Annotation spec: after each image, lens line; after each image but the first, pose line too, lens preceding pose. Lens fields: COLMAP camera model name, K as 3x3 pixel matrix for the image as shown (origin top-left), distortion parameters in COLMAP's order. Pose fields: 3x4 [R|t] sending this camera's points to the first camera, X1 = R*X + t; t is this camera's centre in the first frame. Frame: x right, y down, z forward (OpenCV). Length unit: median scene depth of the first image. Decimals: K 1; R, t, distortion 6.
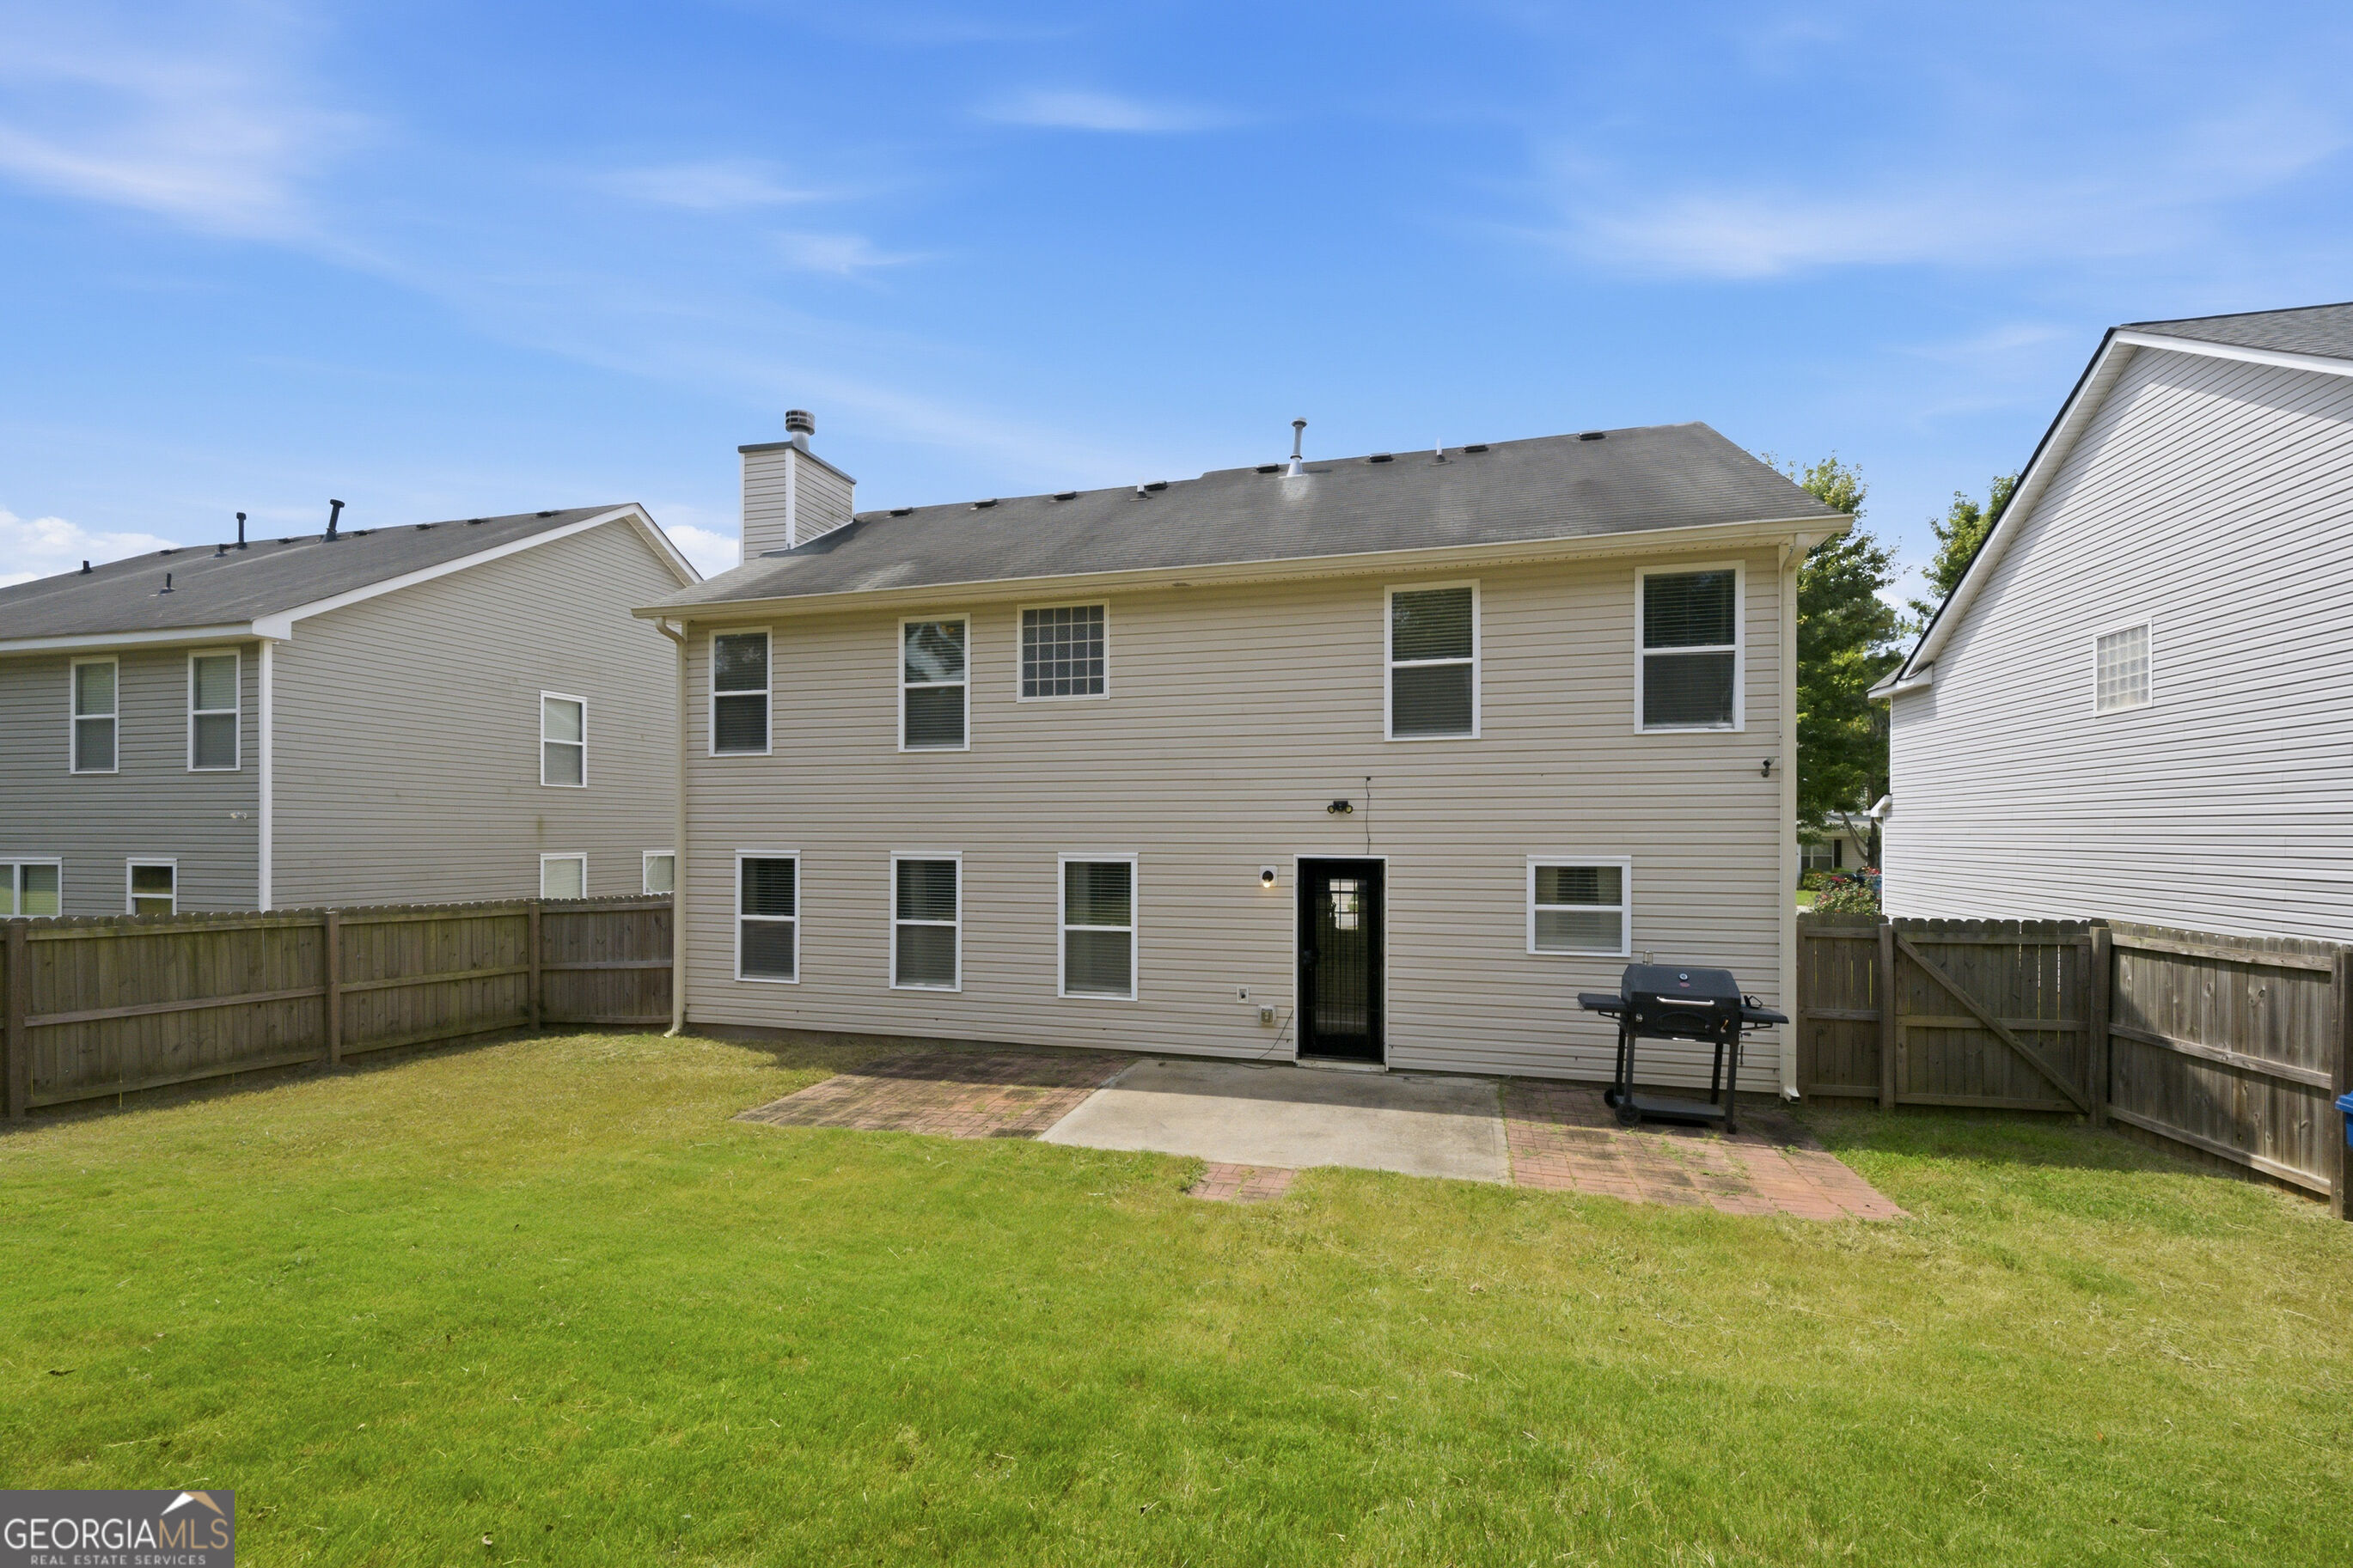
lens RADIAL K [[928.2, 0, 1175.6], [0, 928.2, 830.1], [0, 0, 1]] dist [0.000272, 0.000171]
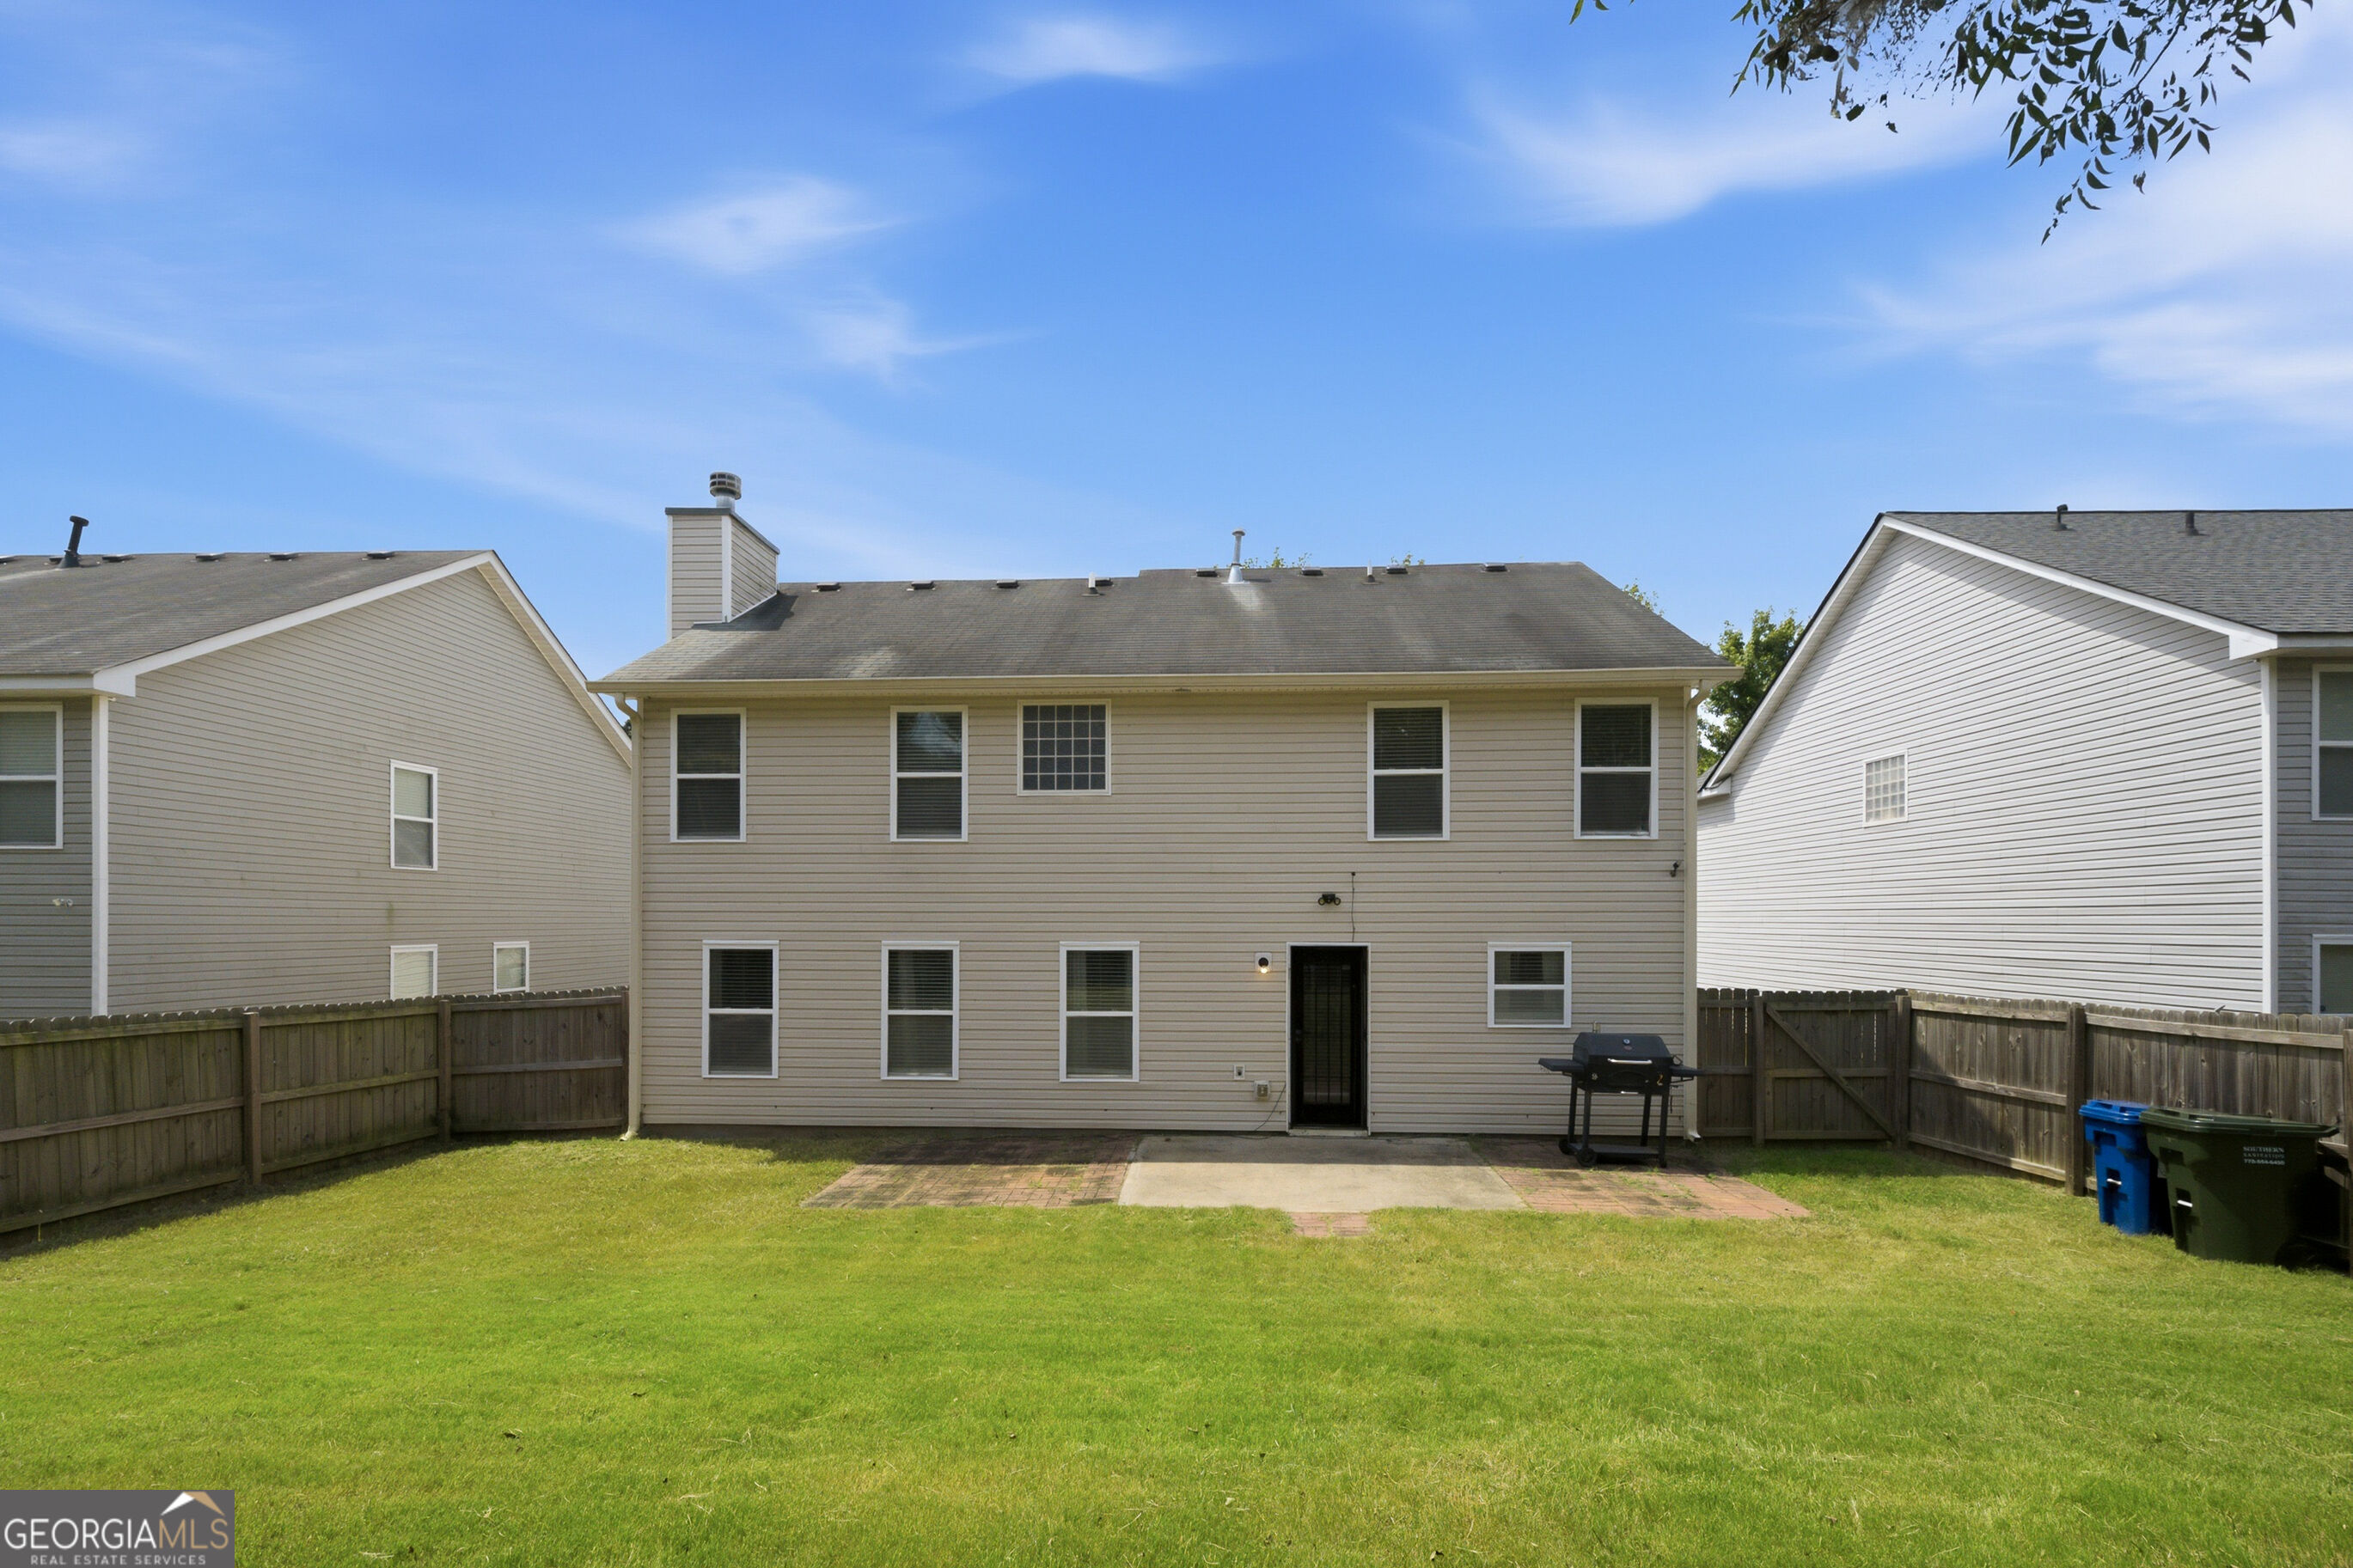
lens RADIAL K [[928.2, 0, 1253.3], [0, 928.2, 922.7], [0, 0, 1]] dist [0.000272, 0.000171]
pose [[0.976738, -0.000295, 0.214436, -0.140472], [-0.000736, 0.999989, 0.004729, -0.002190], [-0.214435, -0.004777, 0.976727, -0.059330]]
